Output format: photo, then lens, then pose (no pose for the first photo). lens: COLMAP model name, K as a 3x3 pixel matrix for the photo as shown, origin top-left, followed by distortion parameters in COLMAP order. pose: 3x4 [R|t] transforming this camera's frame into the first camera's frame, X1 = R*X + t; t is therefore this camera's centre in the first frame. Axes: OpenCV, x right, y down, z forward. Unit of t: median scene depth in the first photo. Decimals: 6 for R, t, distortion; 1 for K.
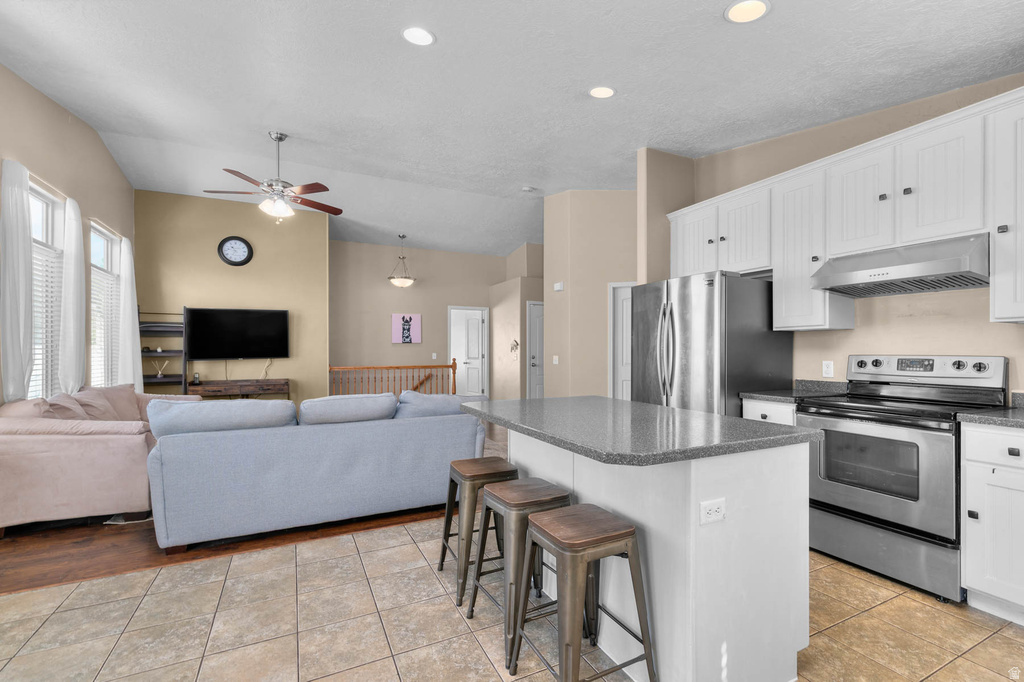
lens RADIAL K [[449.5, 0, 518.7], [0, 449.5, 348.5], [0, 0, 1]] dist [0.002532, 0.000760]
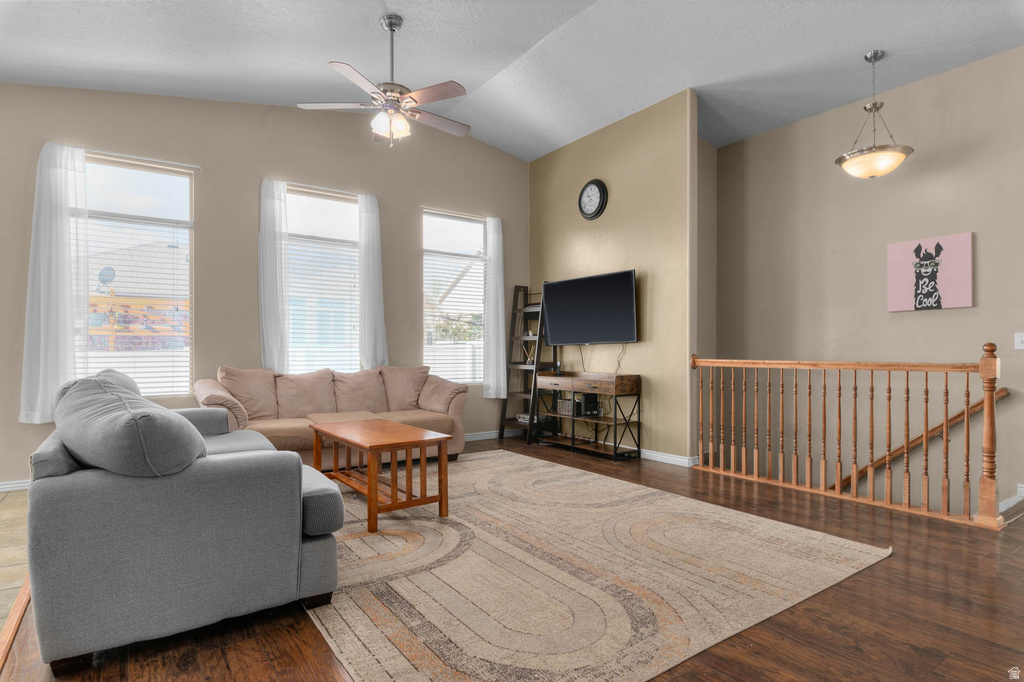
lens RADIAL K [[547.6, 0, 512.5], [0, 547.6, 350.7], [0, 0, 1]] dist [0.000540, -0.001855]
pose [[0.151598, 0.001867, -0.988441, 0.540053], [0.003058, 0.999993, 0.002358, 0.067323], [0.988438, -0.003380, 0.151591, 1.614822]]
